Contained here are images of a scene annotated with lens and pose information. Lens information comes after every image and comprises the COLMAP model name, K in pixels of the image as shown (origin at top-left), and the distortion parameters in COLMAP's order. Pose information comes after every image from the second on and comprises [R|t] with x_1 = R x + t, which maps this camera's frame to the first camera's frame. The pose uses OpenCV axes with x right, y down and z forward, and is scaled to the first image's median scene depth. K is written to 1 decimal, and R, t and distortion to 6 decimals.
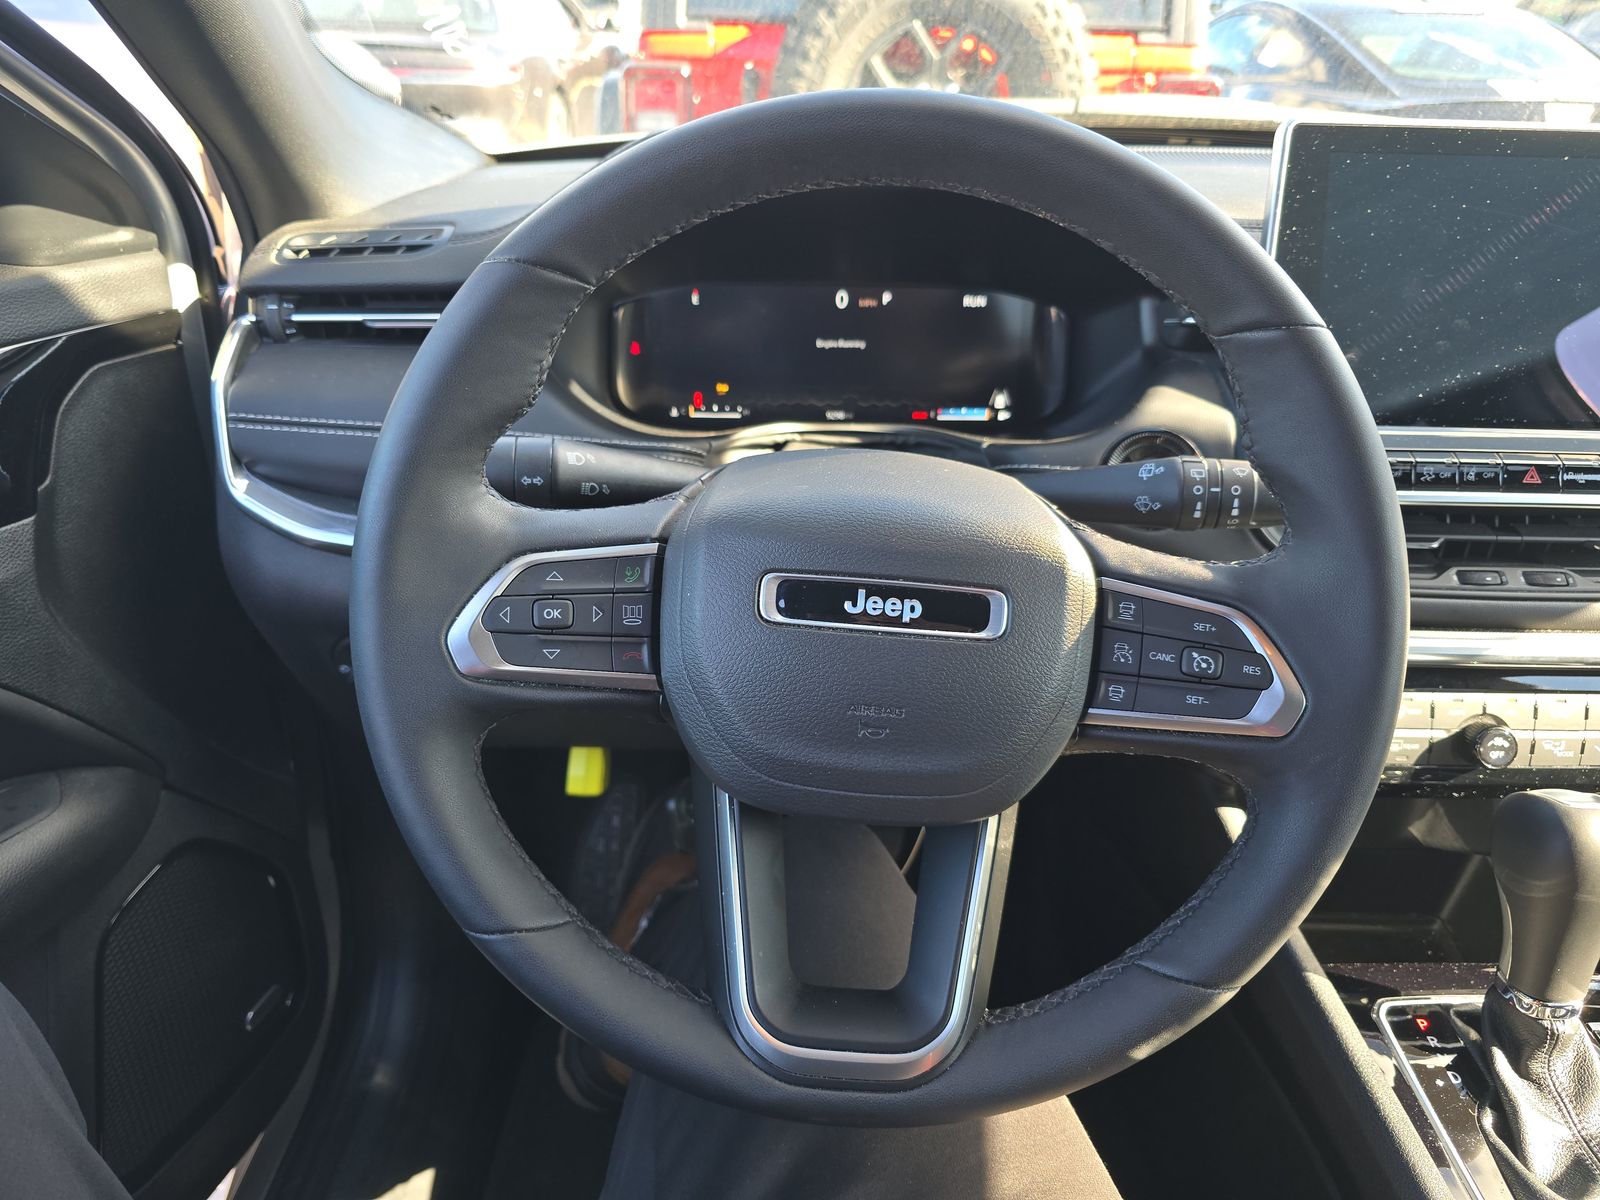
lens RADIAL K [[1060.8, 0, 797.5], [0, 1060.8, 608.7], [0, 0, 1]] dist [0.007892, -0.005152]
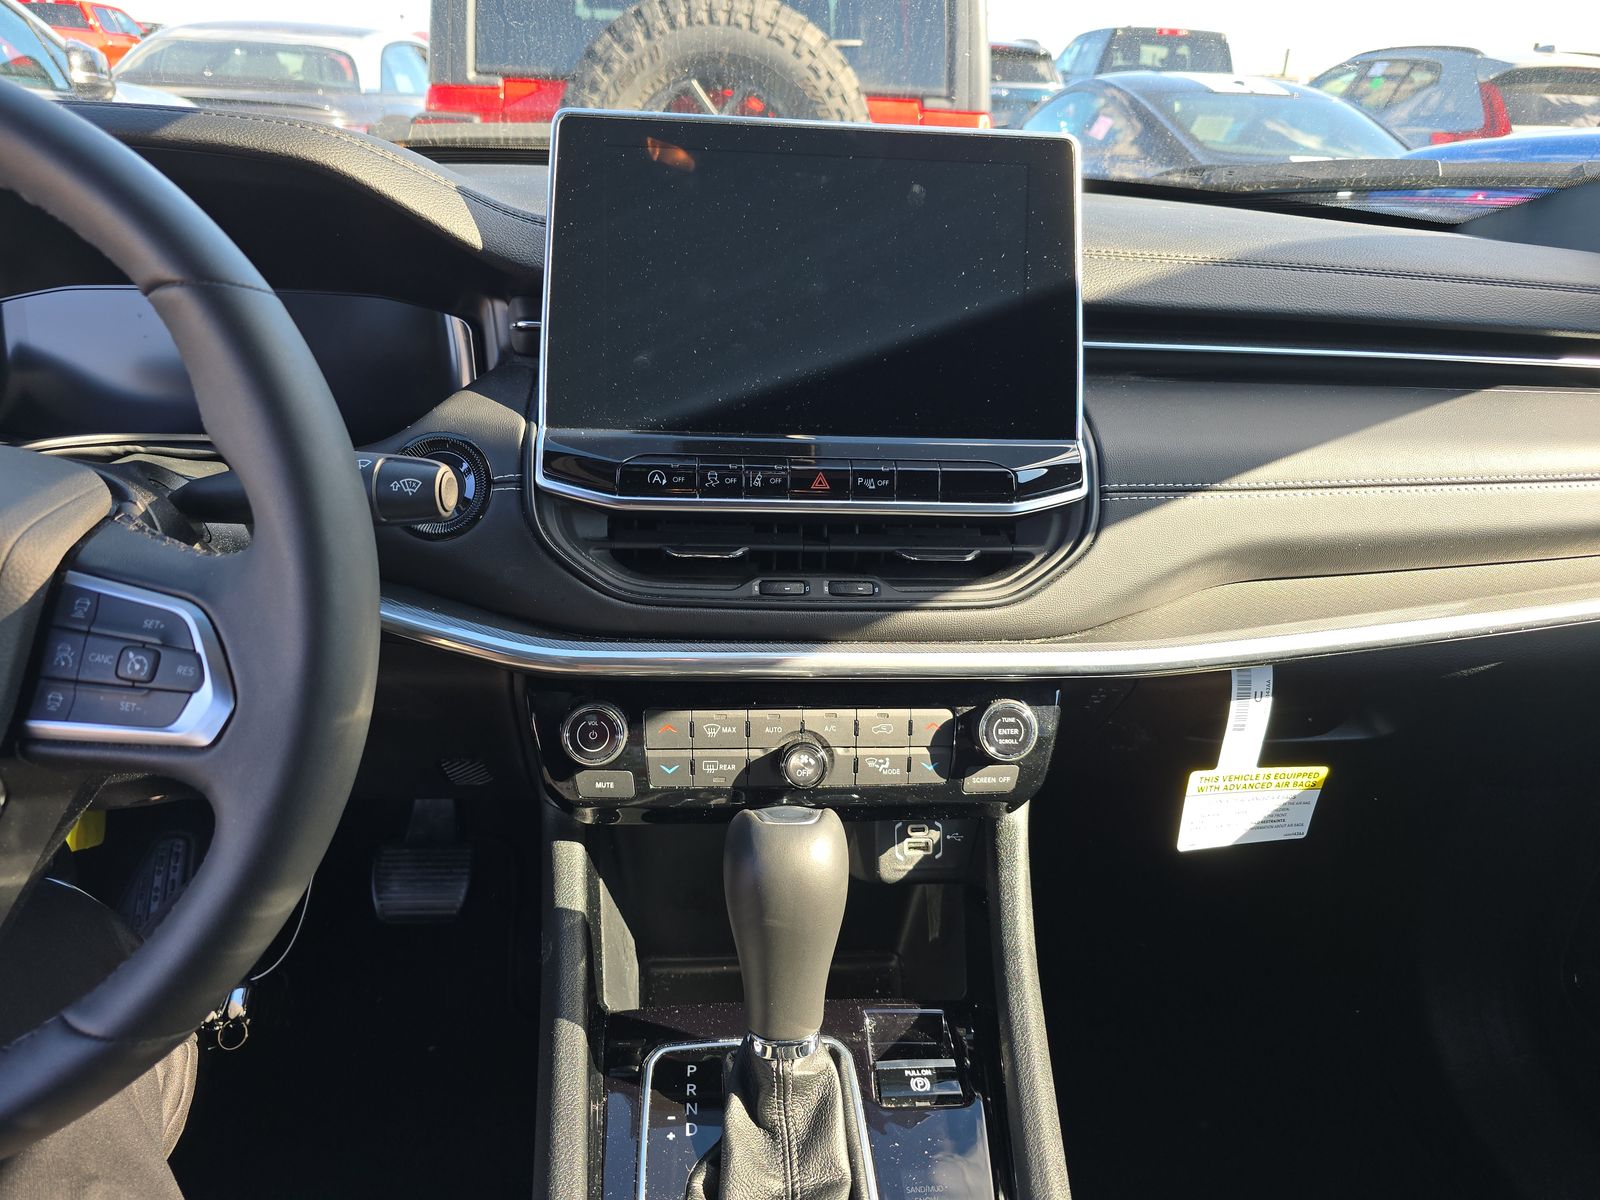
lens RADIAL K [[1060.8, 0, 804.5], [0, 1060.8, 587.6], [0, 0, 1]] dist [0.007892, -0.005152]
pose [[0.996728, -0.007860, 0.080452, 0.572016], [0.013592, 0.997388, -0.070946, 0.038139], [-0.079684, 0.071808, 0.994230, 0.046963]]
